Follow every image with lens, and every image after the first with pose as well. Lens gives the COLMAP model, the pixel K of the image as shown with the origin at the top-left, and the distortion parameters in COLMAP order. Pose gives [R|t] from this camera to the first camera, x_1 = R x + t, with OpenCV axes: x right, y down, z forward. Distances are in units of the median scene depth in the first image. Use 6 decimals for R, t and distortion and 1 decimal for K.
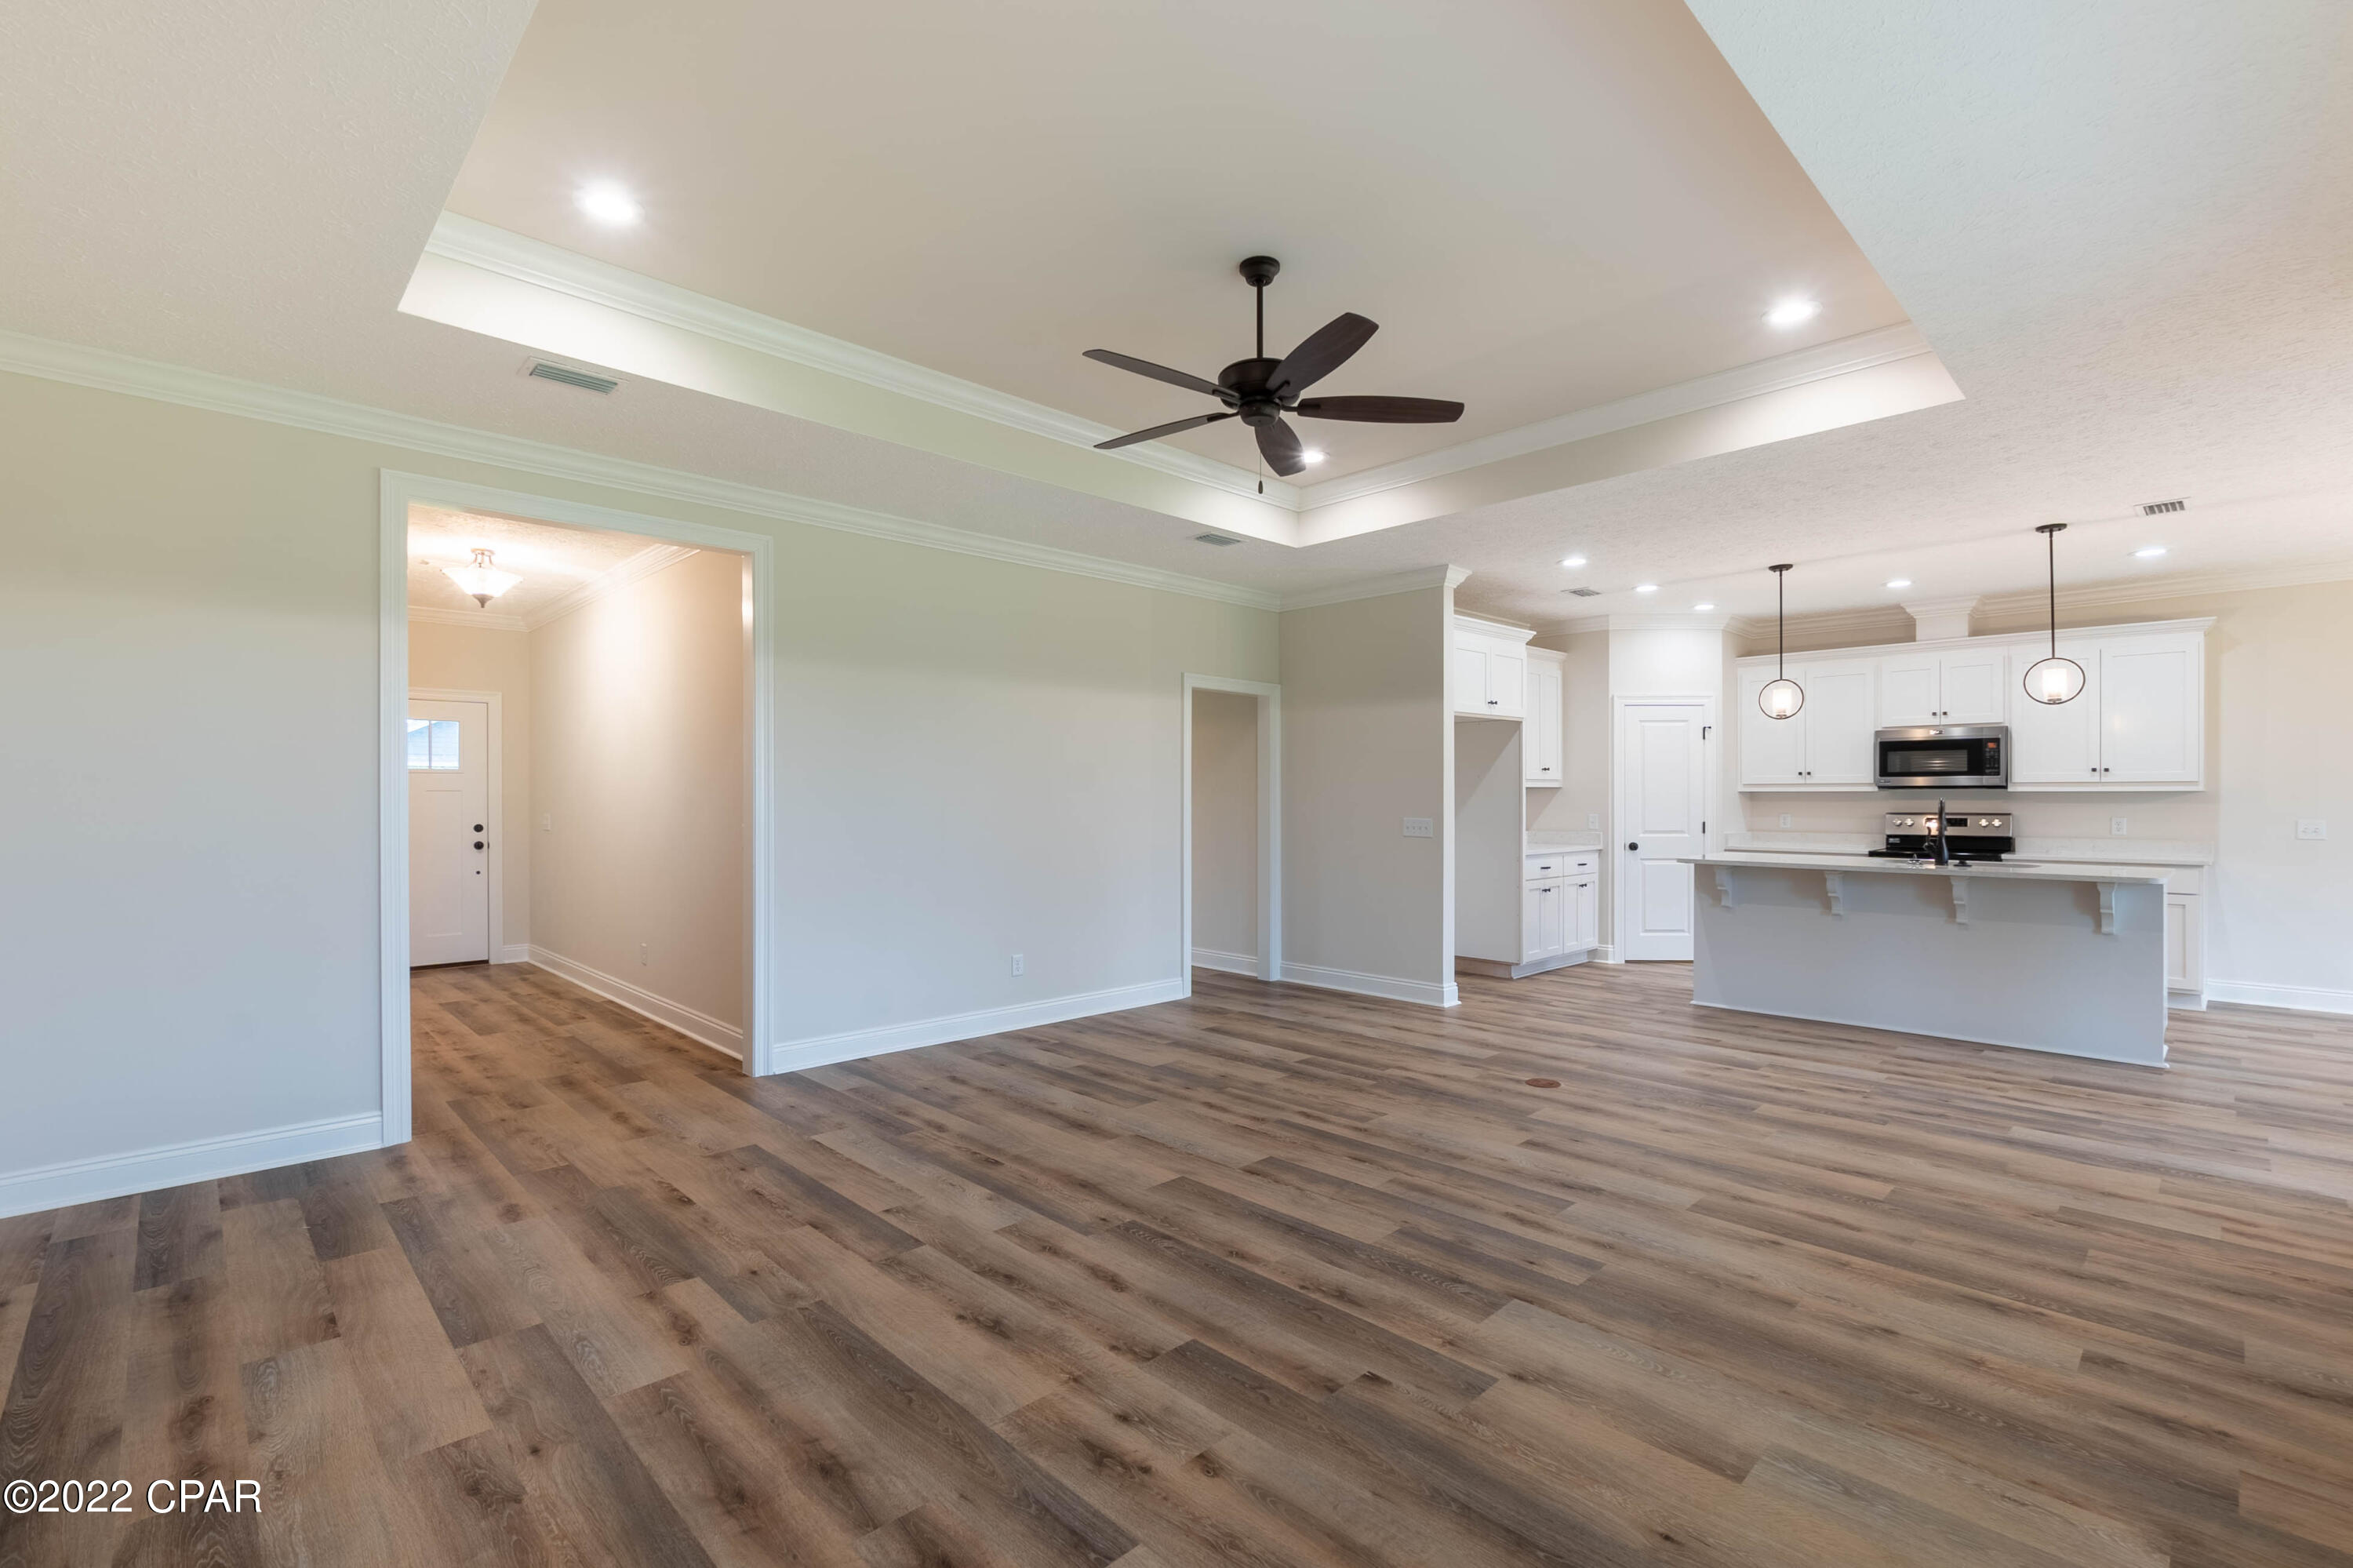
lens RADIAL K [[1032.3, 0, 1175.8], [0, 1032.3, 787.0], [0, 0, 1]] dist [-0.002252, 0.000198]
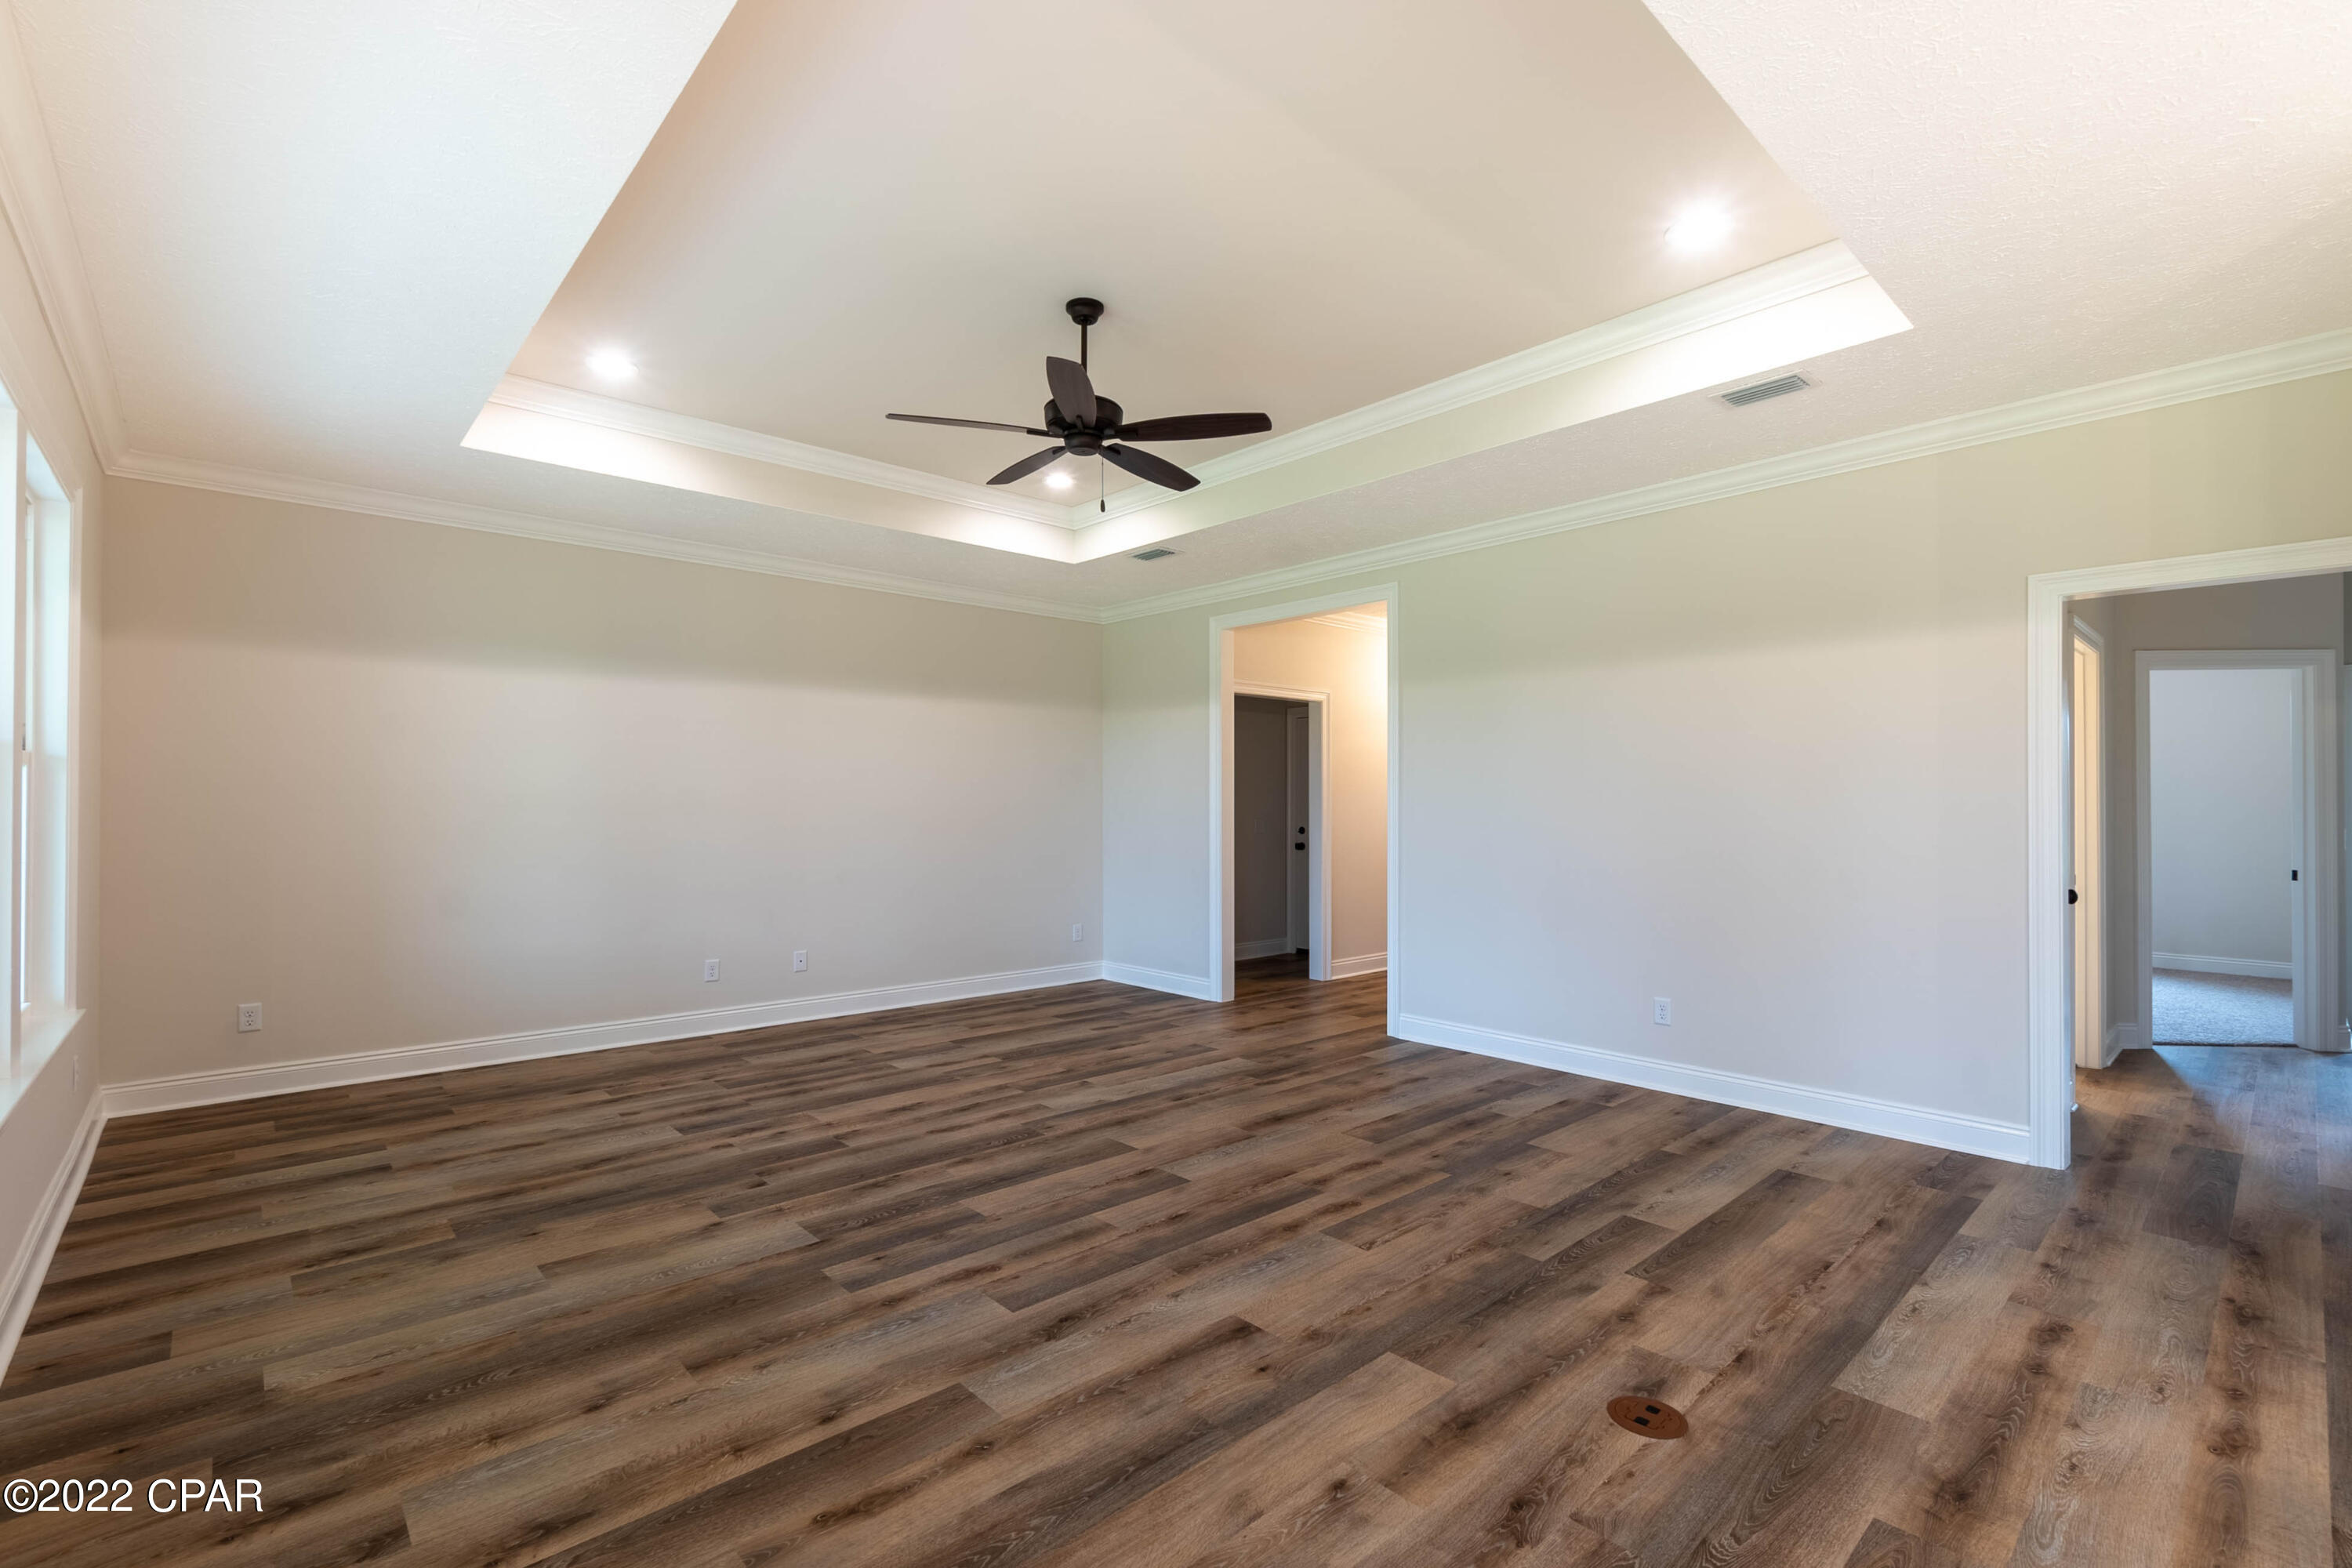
lens RADIAL K [[1031.9, 0, 1169.8], [0, 1031.9, 805.1], [0, 0, 1]] dist [-0.002252, 0.000198]
pose [[-0.026033, -0.001371, -0.999660, 0.953729], [0.008966, 0.999959, -0.001605, 0.015546], [0.999621, -0.009005, -0.026020, 0.931662]]
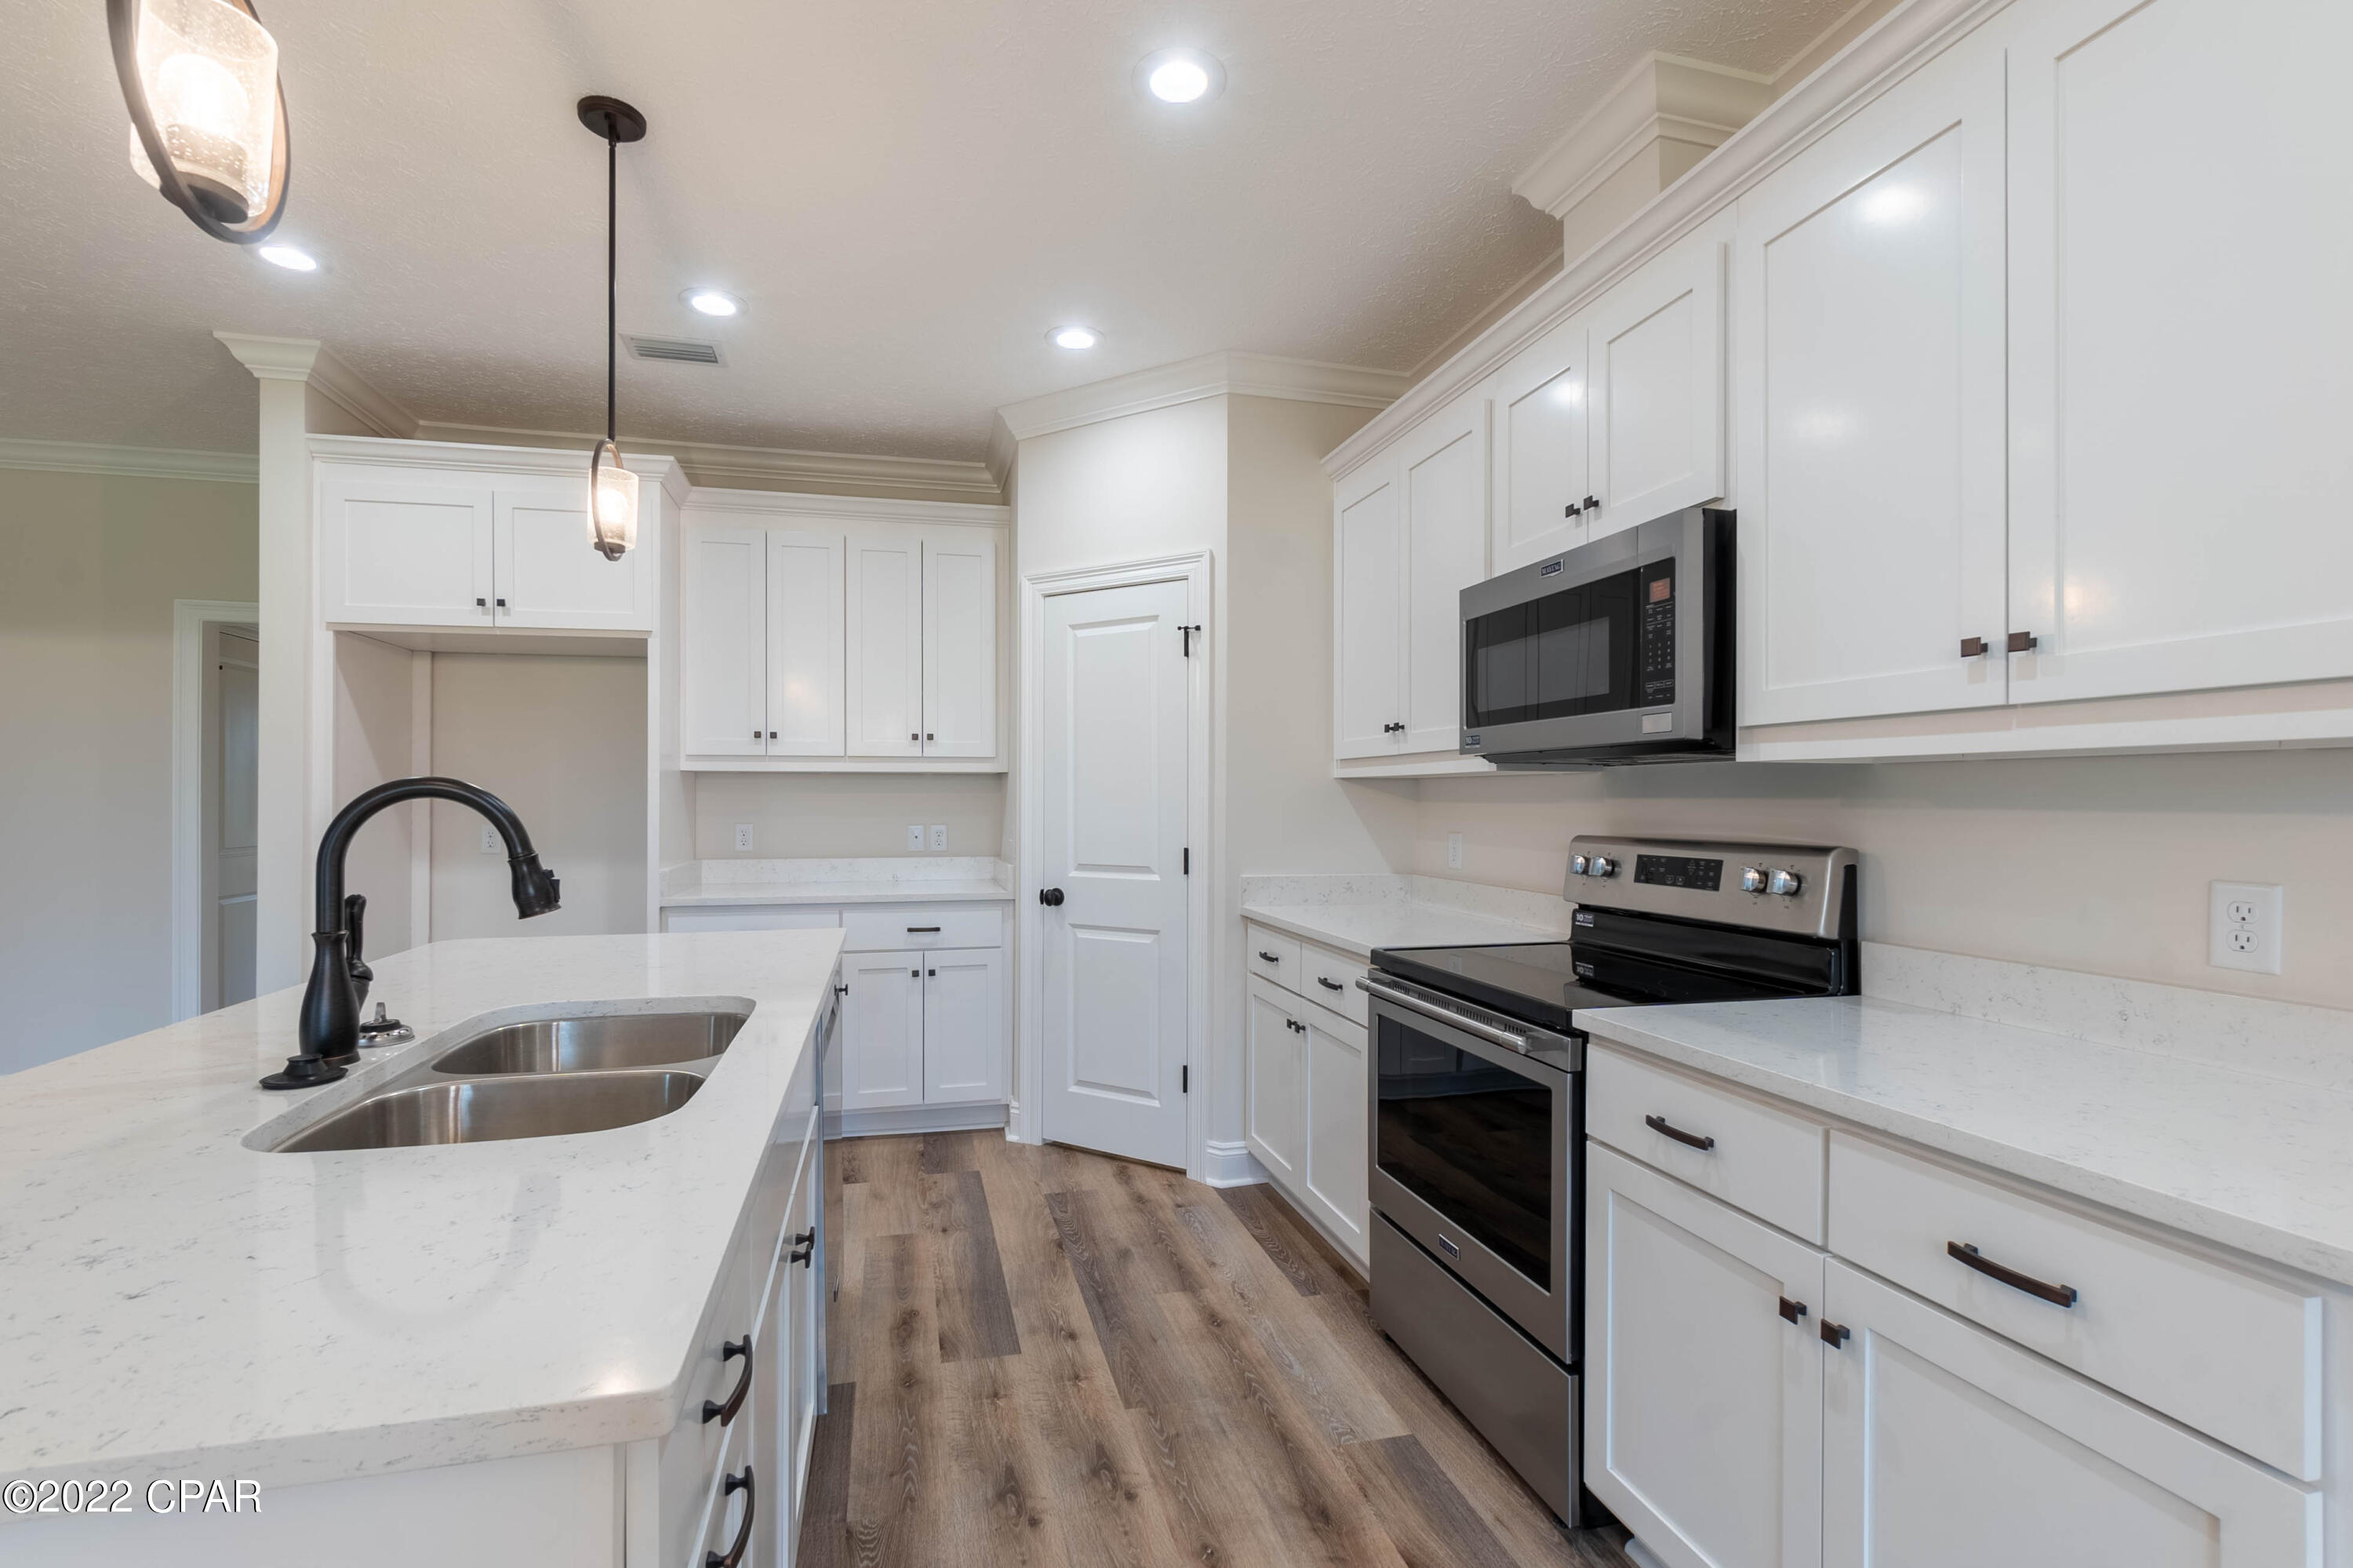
lens RADIAL K [[1032.3, 0, 1166.8], [0, 1032.3, 795.4], [0, 0, 1]] dist [-0.002252, 0.000198]
pose [[0.865415, -0.000454, -0.501056, 1.456174], [0.003692, 0.999978, 0.005472, 0.018969], [0.501043, -0.006585, 0.865397, 1.259675]]
